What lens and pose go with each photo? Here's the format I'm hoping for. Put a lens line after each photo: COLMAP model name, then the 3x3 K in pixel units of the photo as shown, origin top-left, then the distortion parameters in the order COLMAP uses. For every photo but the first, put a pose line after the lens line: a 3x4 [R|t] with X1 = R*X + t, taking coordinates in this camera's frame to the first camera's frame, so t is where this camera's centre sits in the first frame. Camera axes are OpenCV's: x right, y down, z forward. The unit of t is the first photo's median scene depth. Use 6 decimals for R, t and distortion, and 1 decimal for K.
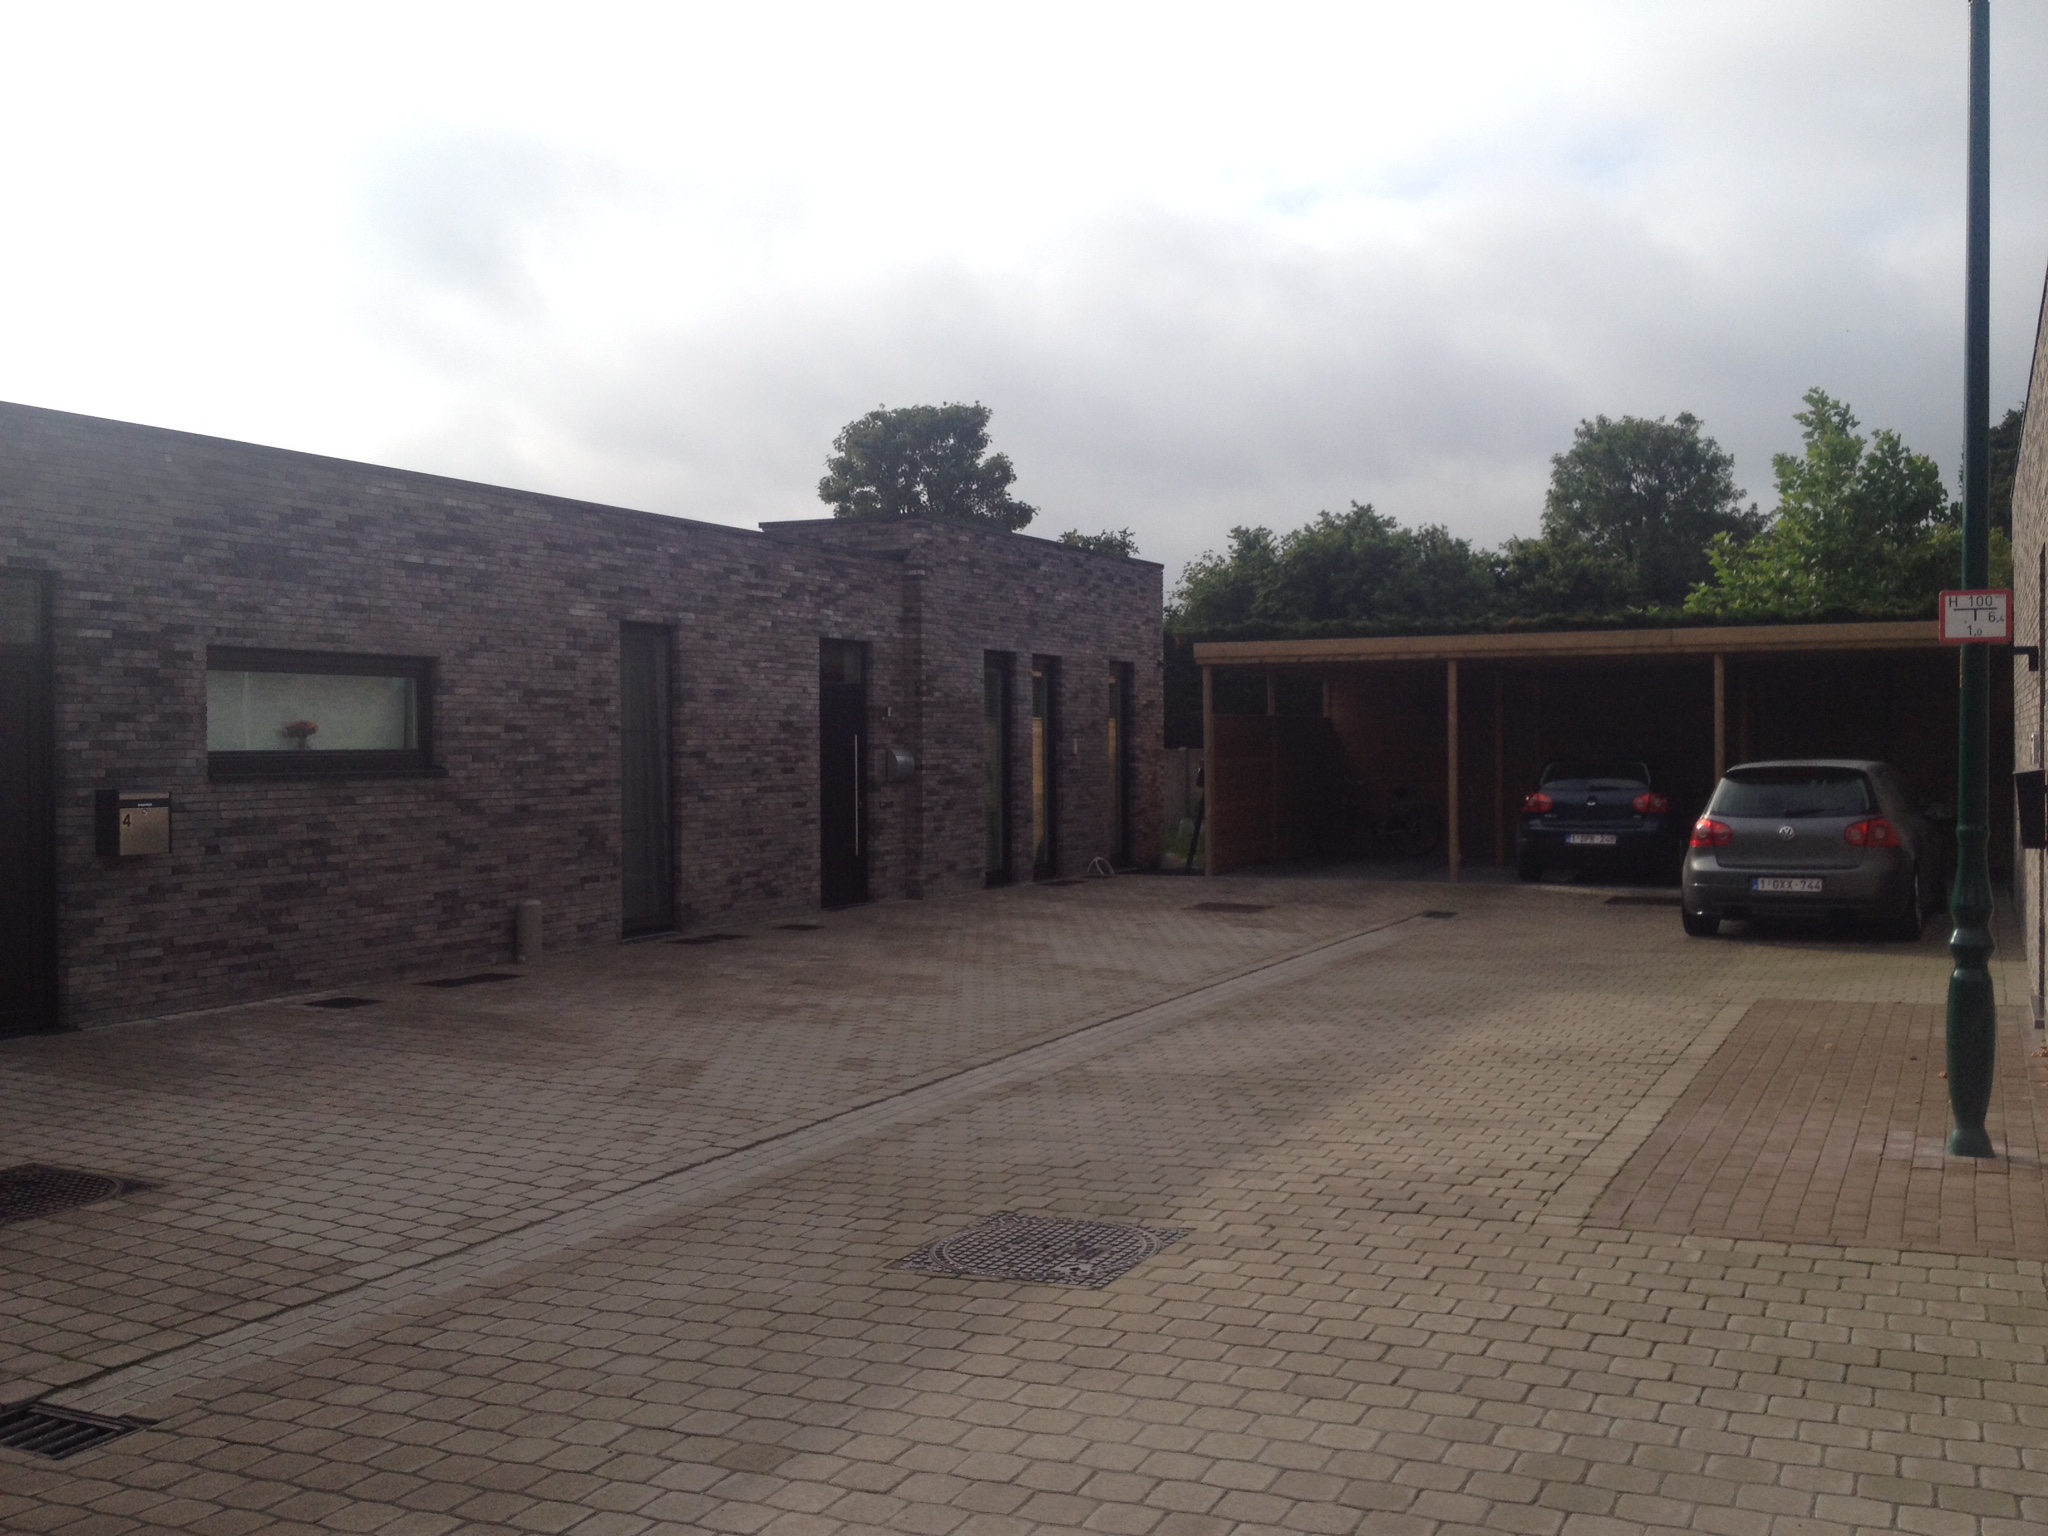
lens RADIAL K [[1899.1, 0, 1025.4], [0, 1899.1, 766.8], [0, 0, 1]] dist [0.115088, -0.259528]
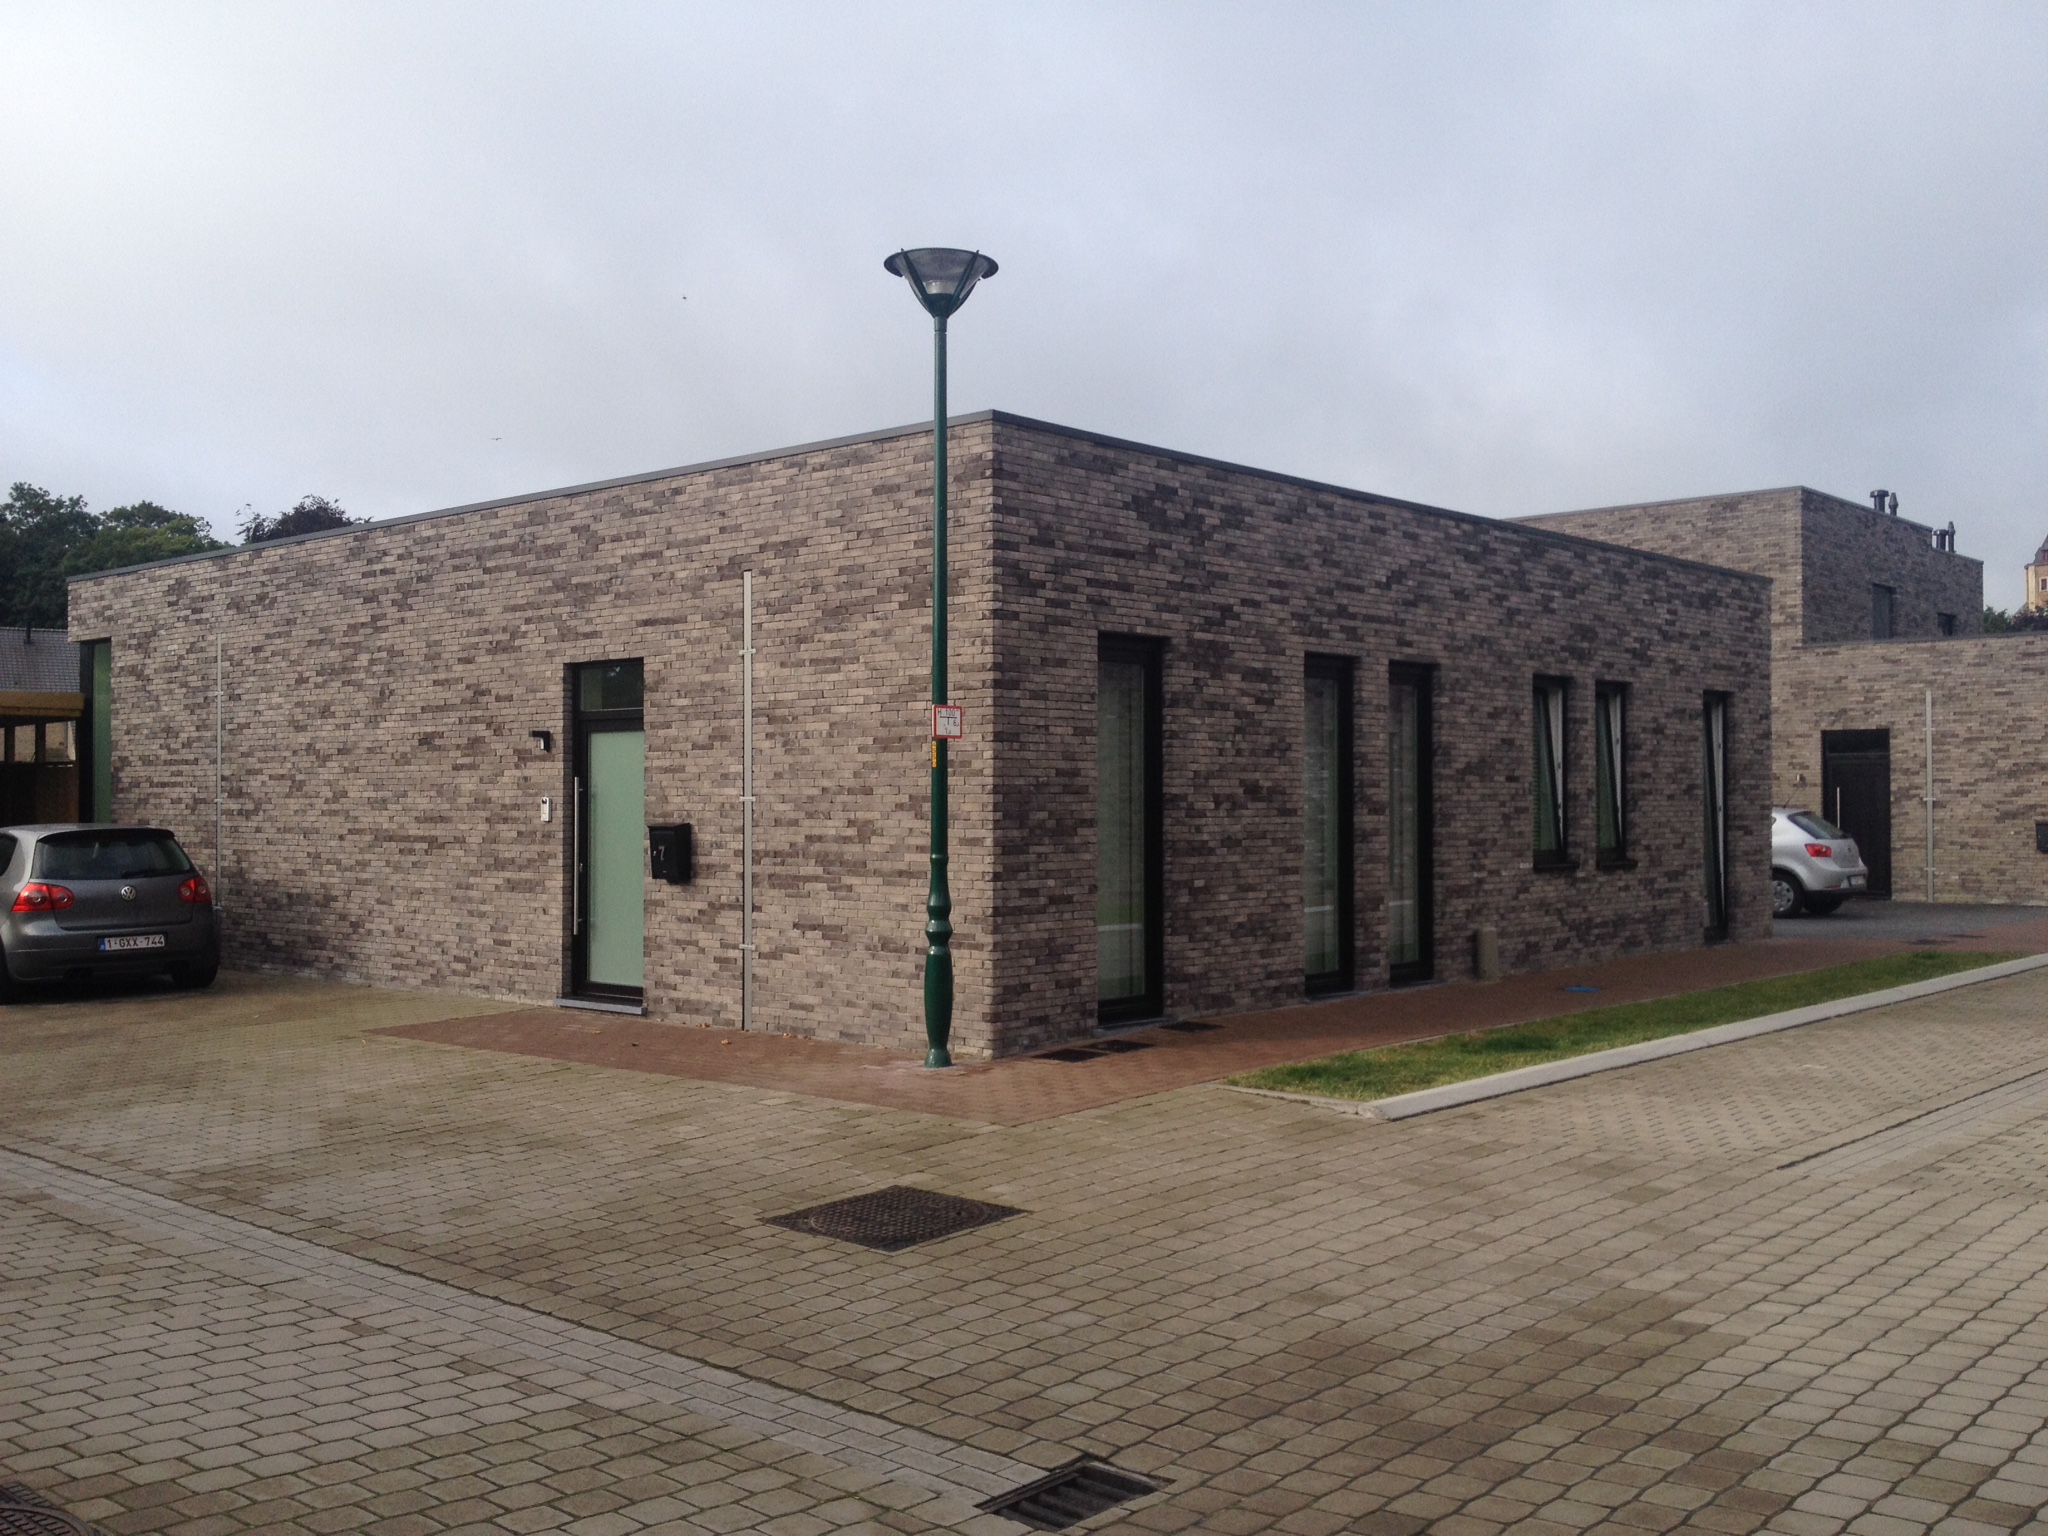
lens RADIAL K [[1887.0, 0, 1031.1], [0, 1887.0, 765.1], [0, 0, 1]] dist [0.139251, -0.307335]
pose [[0.289306, 0.021511, 0.956995, -1.332083], [0.013613, 0.999554, -0.026583, -0.001908], [-0.957140, 0.020718, 0.288884, 0.665101]]
